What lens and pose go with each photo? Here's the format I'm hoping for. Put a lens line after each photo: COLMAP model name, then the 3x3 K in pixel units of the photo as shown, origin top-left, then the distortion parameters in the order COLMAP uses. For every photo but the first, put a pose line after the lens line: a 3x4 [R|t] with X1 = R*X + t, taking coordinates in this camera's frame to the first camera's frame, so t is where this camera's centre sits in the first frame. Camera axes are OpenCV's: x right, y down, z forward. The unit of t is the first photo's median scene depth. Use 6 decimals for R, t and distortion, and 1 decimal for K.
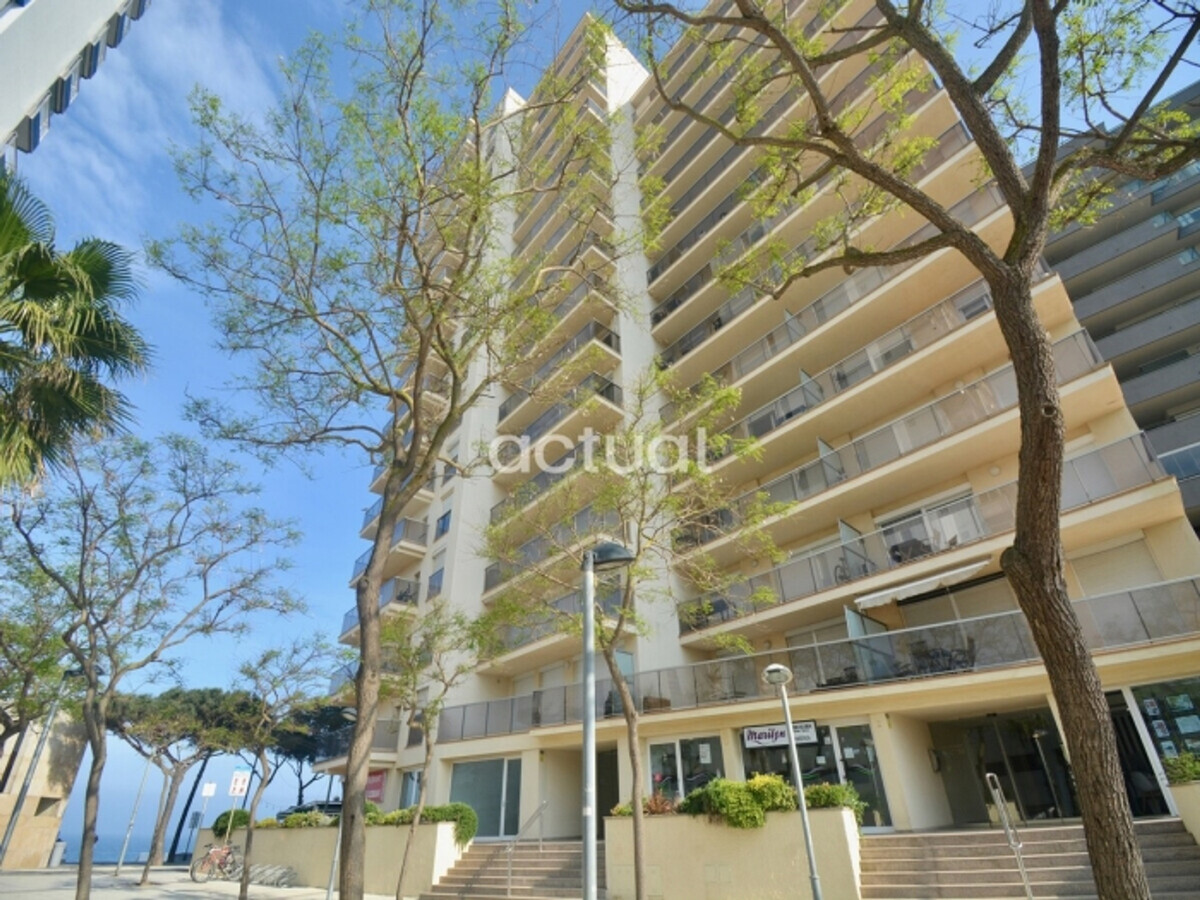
lens RADIAL K [[627.4, 0, 635.3], [0, 627.4, 456.1], [0, 0, 1]] dist [0.030963, -0.039816]
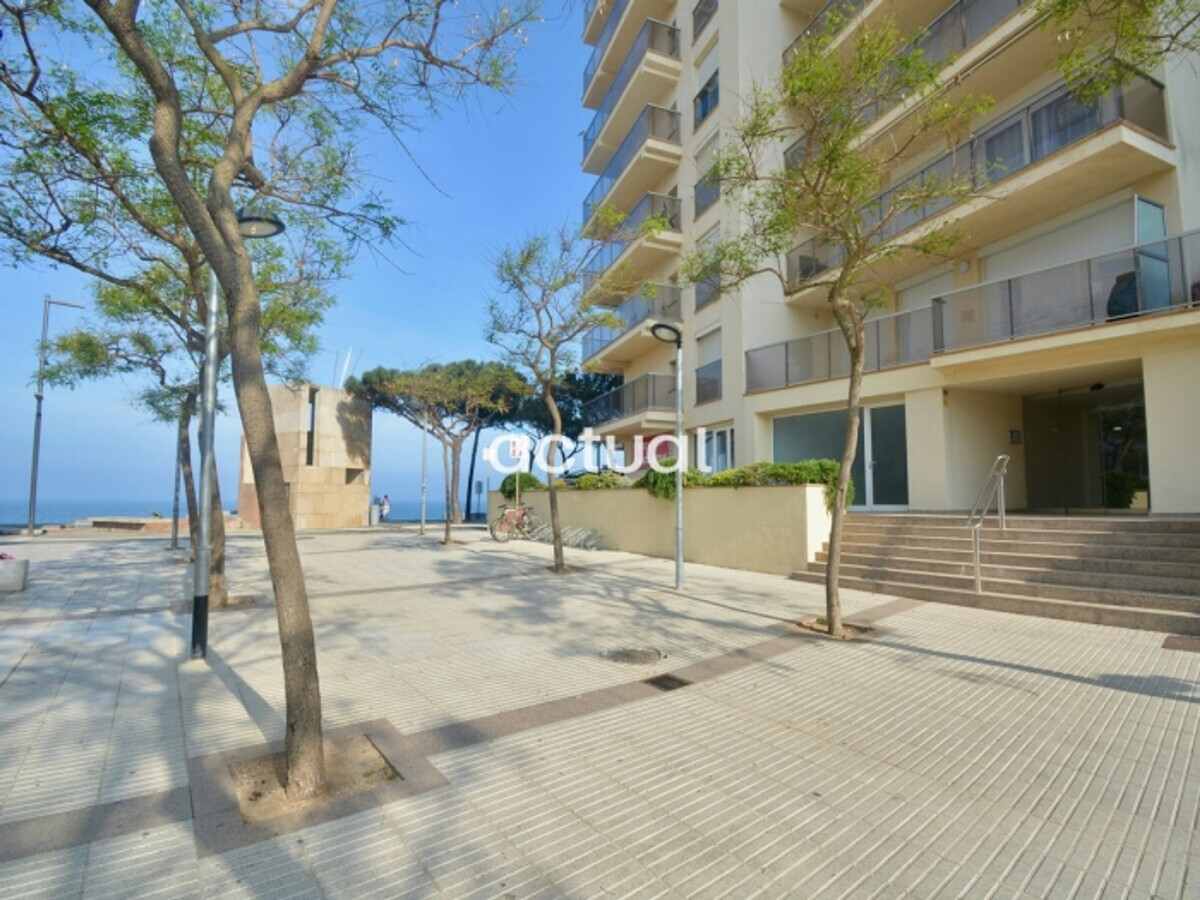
lens RADIAL K [[606.1, 0, 593.5], [0, 606.1, 475.9], [0, 0, 1]] dist [0.003690, -0.020731]
pose [[0.937073, 0.016583, -0.348738, -0.231827], [0.149805, 0.883151, 0.444526, 0.194906], [0.315360, -0.468796, 0.825093, 0.309538]]
